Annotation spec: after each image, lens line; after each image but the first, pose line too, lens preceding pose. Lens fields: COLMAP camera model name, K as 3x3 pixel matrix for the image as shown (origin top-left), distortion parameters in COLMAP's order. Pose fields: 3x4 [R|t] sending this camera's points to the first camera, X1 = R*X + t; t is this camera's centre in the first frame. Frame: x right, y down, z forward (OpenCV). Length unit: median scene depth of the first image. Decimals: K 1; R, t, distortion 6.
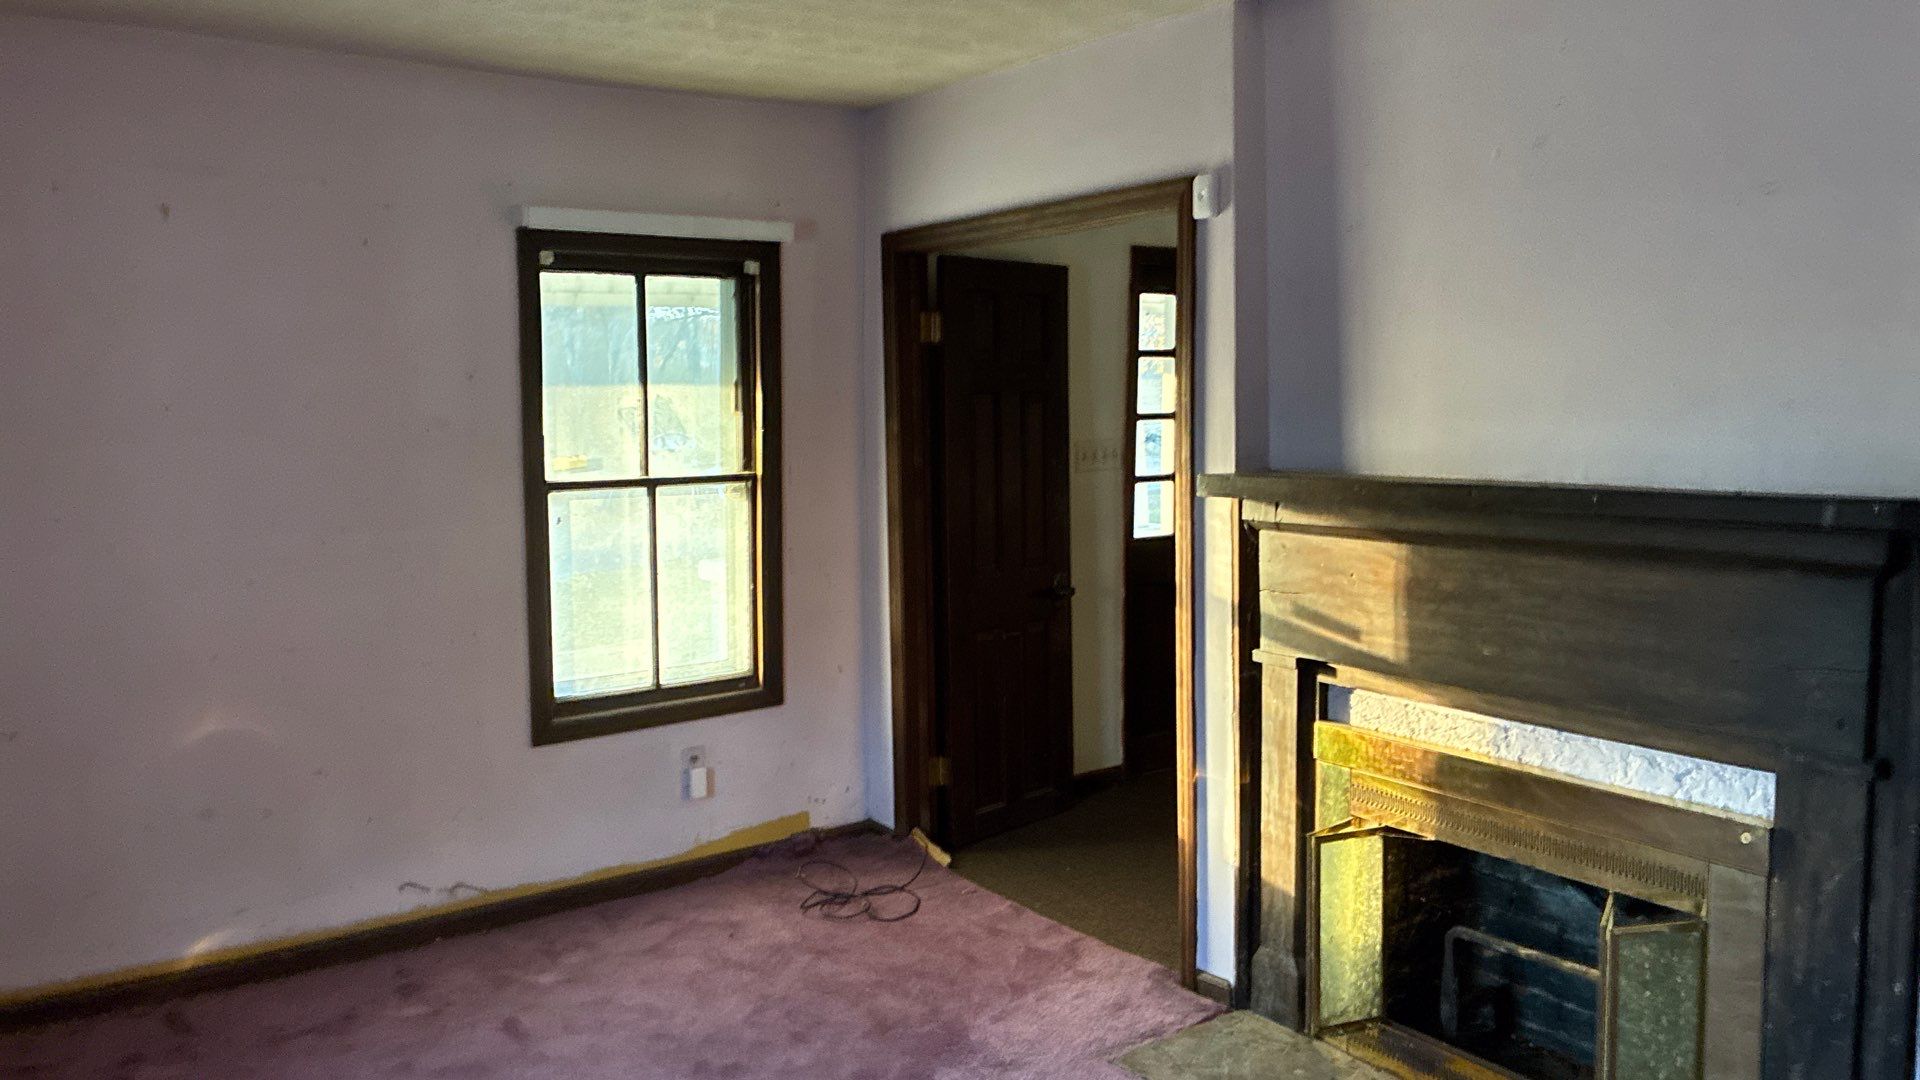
lens RADIAL K [[1425.7, 0, 960.0], [0, 1425.7, 540.0], [0, 0, 1]] dist [0.005066, 0.001274]
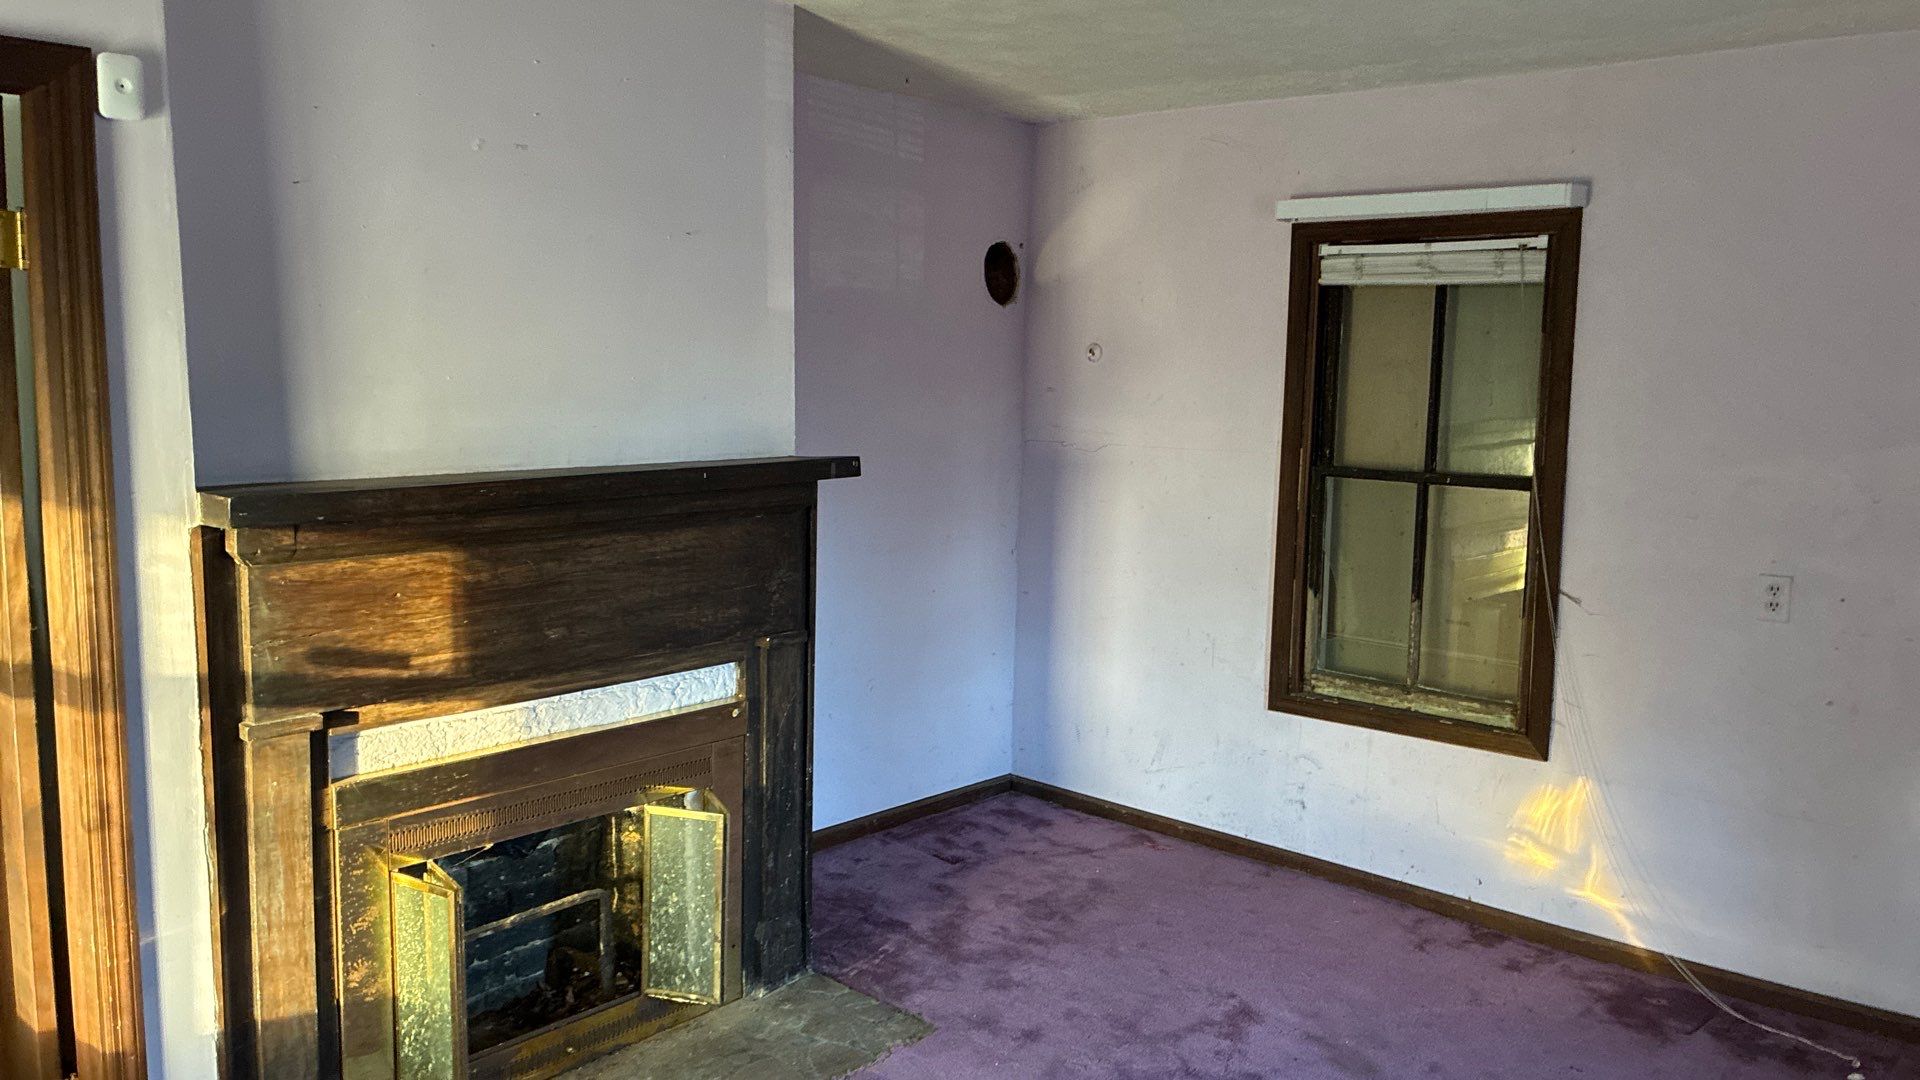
lens RADIAL K [[1425.7, 0, 960.0], [0, 1425.7, 540.0], [0, 0, 1]] dist [0.005066, 0.001274]
pose [[-0.246623, -0.116433, 0.962092, -0.646035], [0.073588, 0.987640, 0.138389, -0.104330], [-0.966313, 0.104928, -0.235007, 0.881161]]
